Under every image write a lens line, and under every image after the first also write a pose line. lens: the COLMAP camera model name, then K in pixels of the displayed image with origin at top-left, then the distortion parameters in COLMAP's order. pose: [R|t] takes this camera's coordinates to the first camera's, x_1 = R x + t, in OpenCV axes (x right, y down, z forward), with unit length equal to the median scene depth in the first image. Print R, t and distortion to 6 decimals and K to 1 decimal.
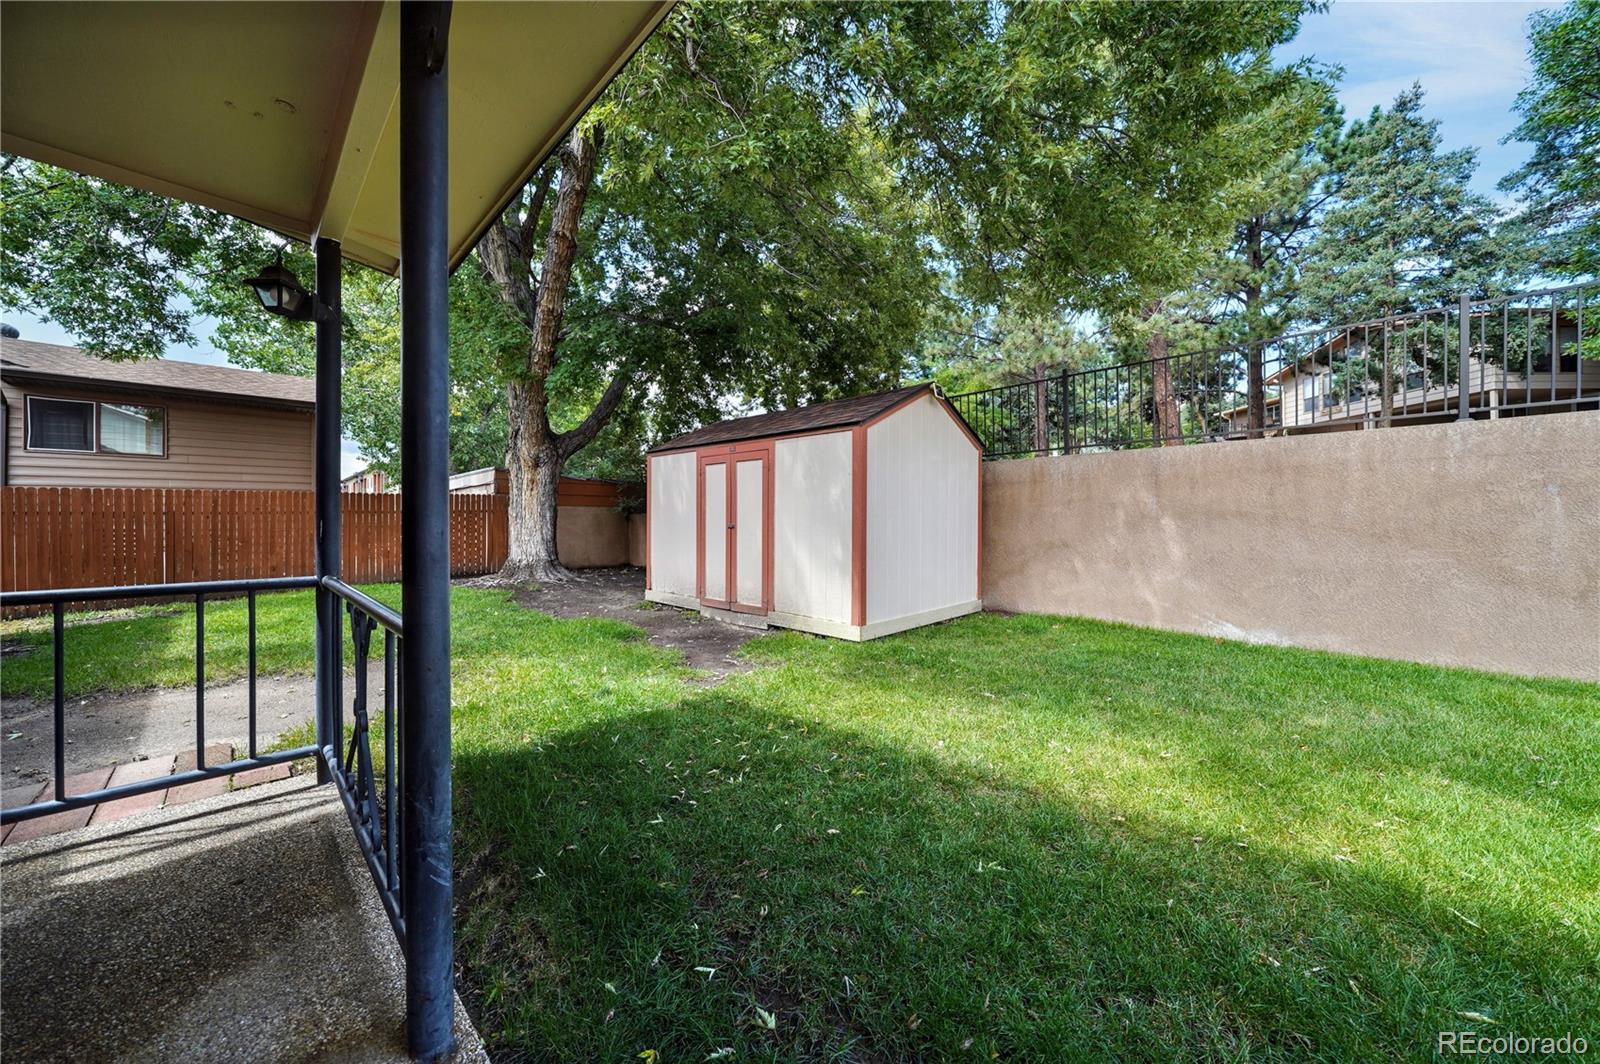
lens RADIAL K [[548.2, 0, 809.9], [0, 548.2, 519.5], [0, 0, 1]] dist [-0.001199, -0.000628]
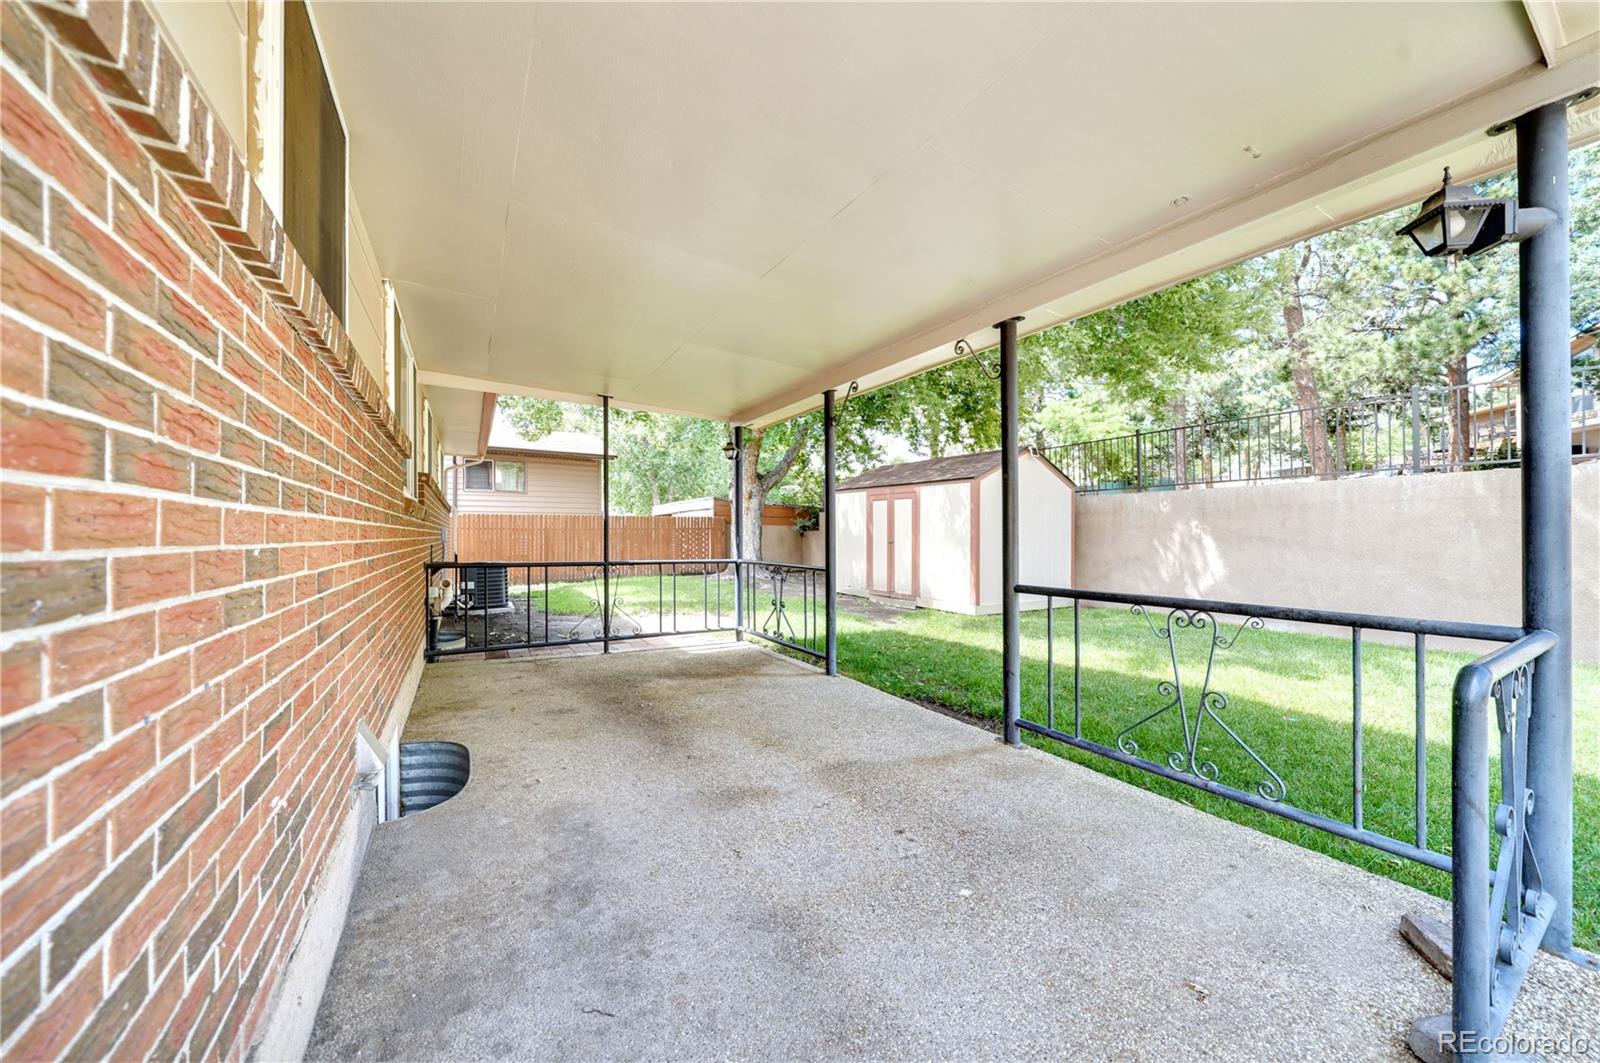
lens RADIAL K [[548.2, 0, 809.9], [0, 548.2, 519.0], [0, 0, 1]] dist [-0.001199, -0.000628]
pose [[0.968638, 0.003847, -0.248446, 0.015548], [-0.011308, 0.999527, -0.028609, -0.003748], [0.248218, 0.030521, 0.968223, -0.484175]]
